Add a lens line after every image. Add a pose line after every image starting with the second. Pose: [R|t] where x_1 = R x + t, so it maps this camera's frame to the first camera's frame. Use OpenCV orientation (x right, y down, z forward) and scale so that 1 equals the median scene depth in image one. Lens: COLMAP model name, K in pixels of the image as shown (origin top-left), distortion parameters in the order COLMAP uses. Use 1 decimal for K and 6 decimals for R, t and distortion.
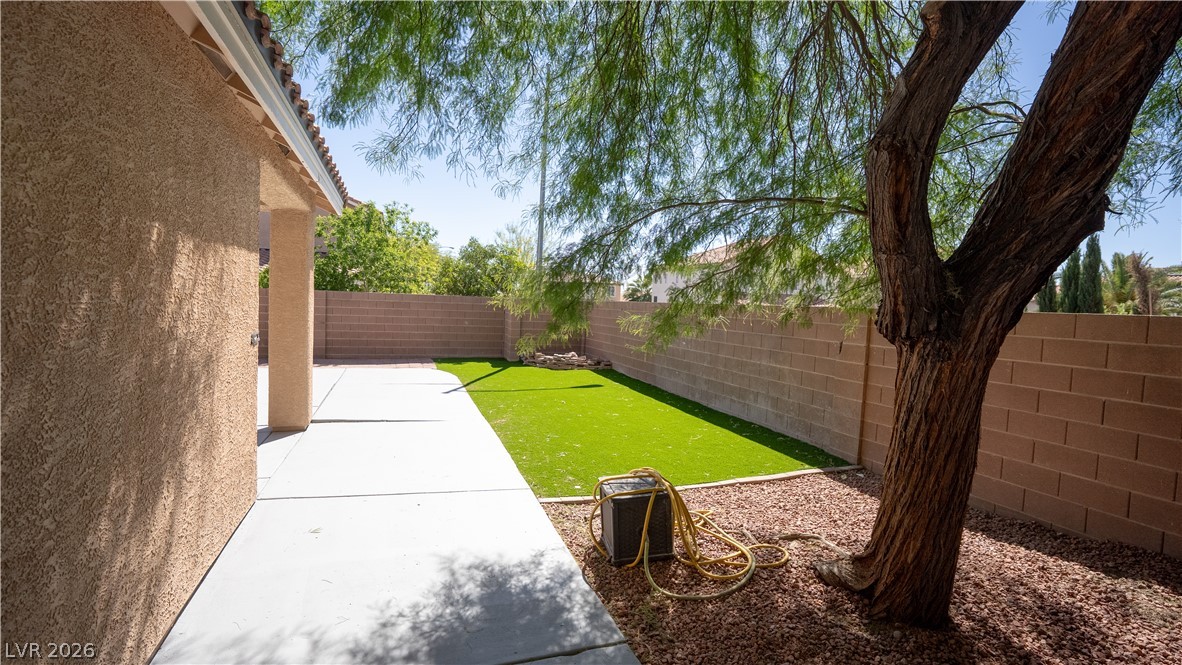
lens RADIAL K [[530.6, 0, 595.0], [0, 530.6, 329.0], [0, 0, 1]] dist [-0.005752, 0.000976]
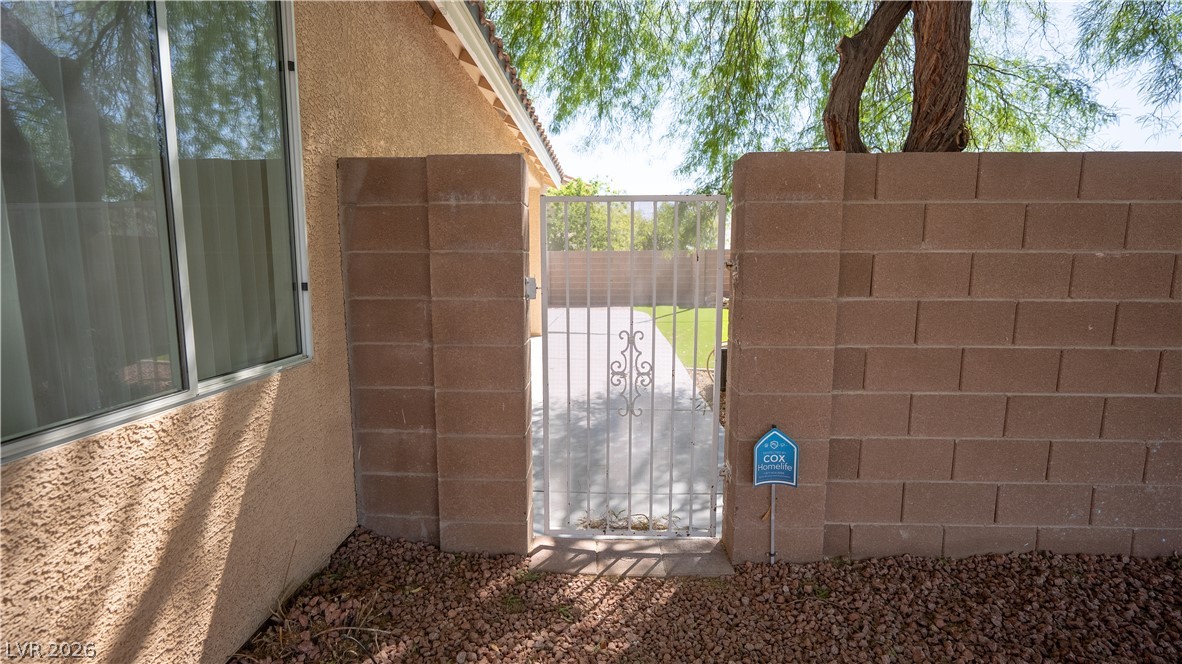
lens RADIAL K [[530.6, 0, 589.8], [0, 530.6, 327.0], [0, 0, 1]] dist [-0.005752, 0.000976]
pose [[0.924313, 0.007014, -0.381571, 0.255663], [0.017032, 0.998077, 0.059604, 0.132042], [0.381255, -0.061591, 0.922416, -0.547681]]
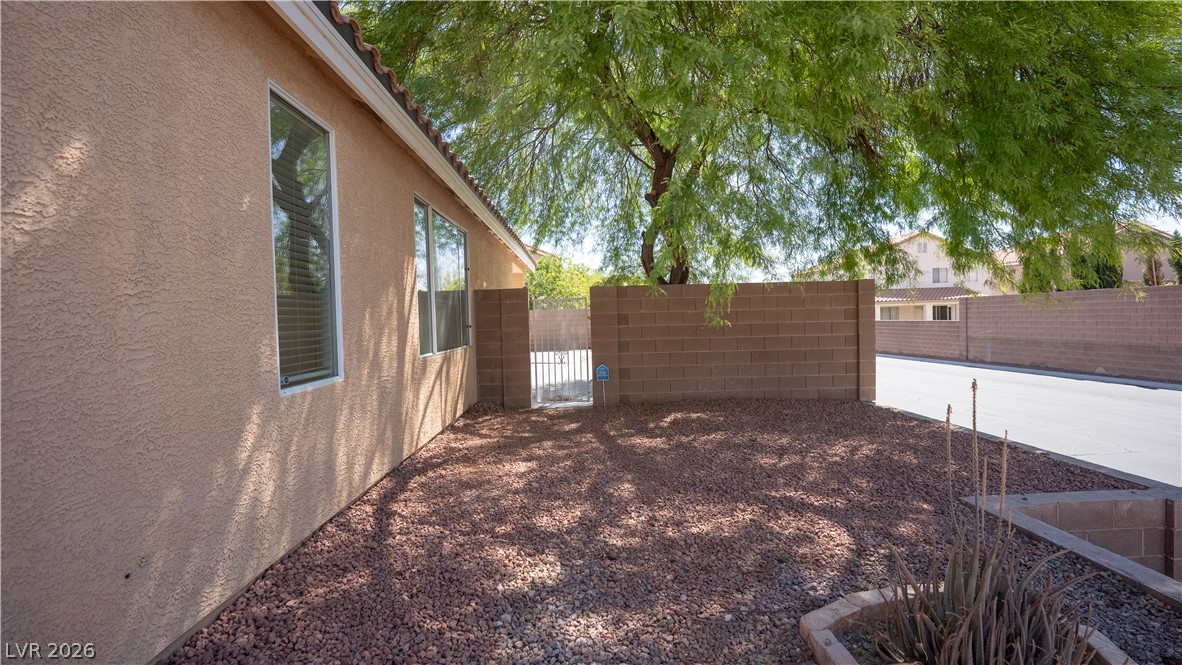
lens RADIAL K [[530.6, 0, 584.9], [0, 530.6, 326.7], [0, 0, 1]] dist [-0.005752, 0.000976]
pose [[0.938237, -0.057628, -0.341159, 0.842933], [0.045378, 0.998010, -0.043788, 0.222533], [0.343004, 0.025602, 0.938985, -1.831515]]
